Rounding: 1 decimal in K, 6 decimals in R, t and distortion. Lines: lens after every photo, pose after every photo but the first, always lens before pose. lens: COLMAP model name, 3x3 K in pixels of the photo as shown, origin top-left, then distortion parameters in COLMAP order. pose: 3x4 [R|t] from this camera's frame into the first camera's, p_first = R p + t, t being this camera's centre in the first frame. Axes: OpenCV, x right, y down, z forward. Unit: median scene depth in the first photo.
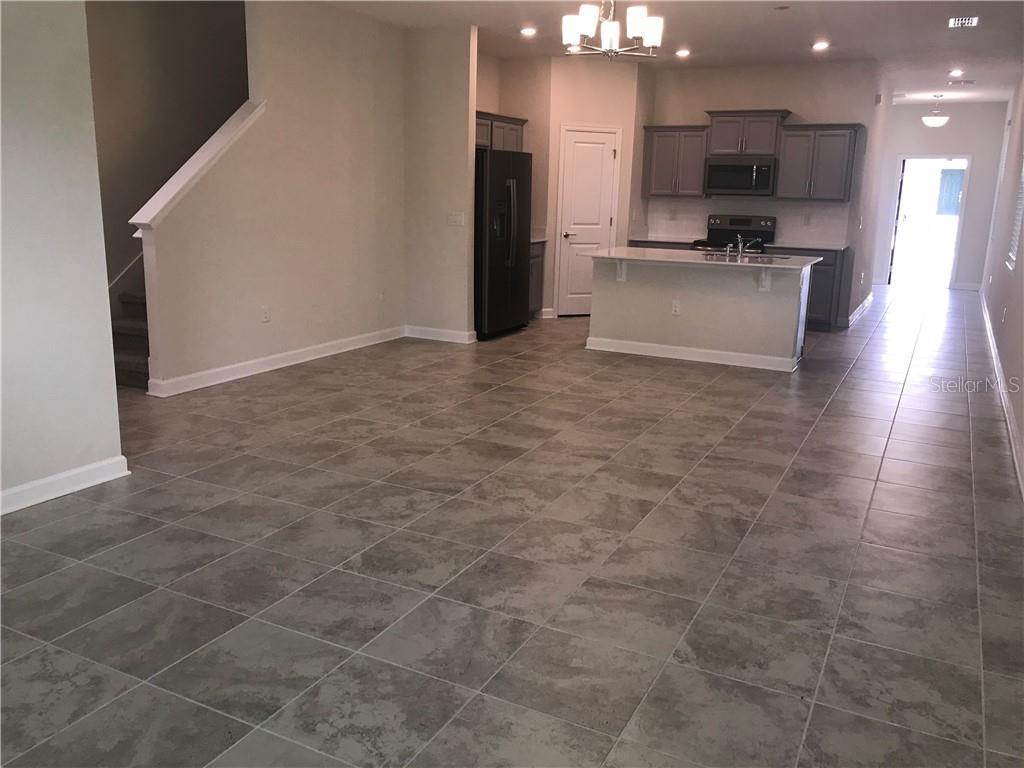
lens RADIAL K [[827.3, 0, 512.0], [0, 827.3, 384.0], [0, 0, 1]] dist [-0.007917, -0.005625]
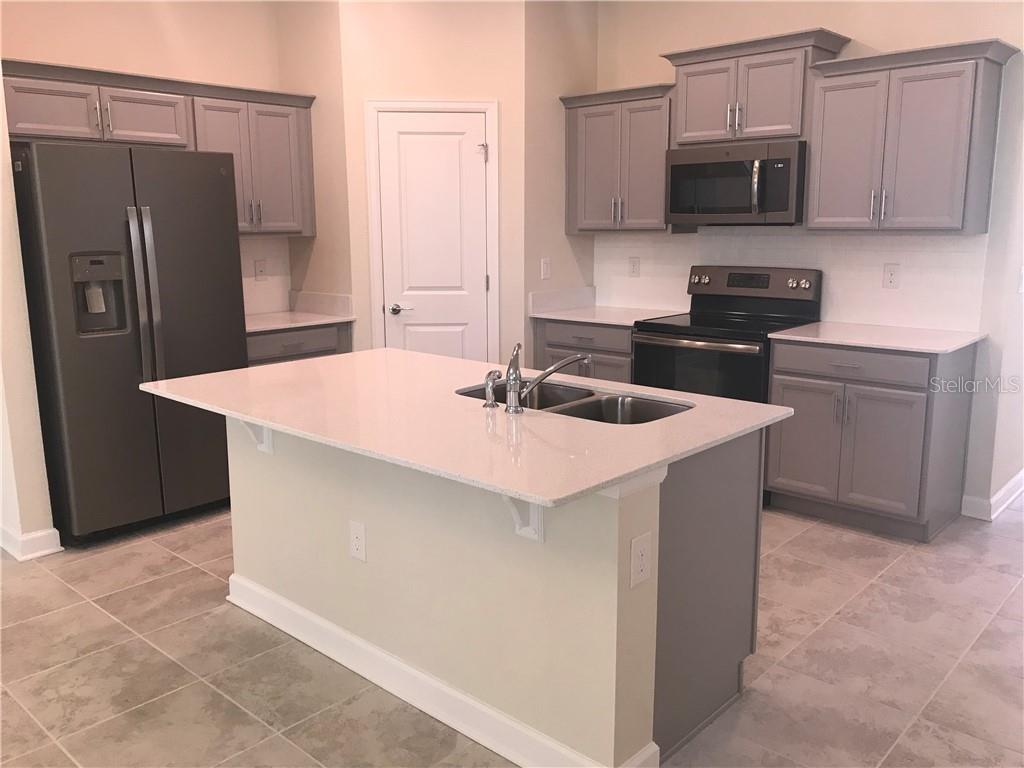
lens RADIAL K [[827.3, 0, 512.0], [0, 827.3, 384.0], [0, 0, 1]] dist [-0.007917, -0.005625]
pose [[0.965251, 0.021756, -0.260416, 0.277603], [-0.032329, 0.998815, -0.036383, -0.116847], [0.259316, 0.043538, 0.964811, 0.516383]]
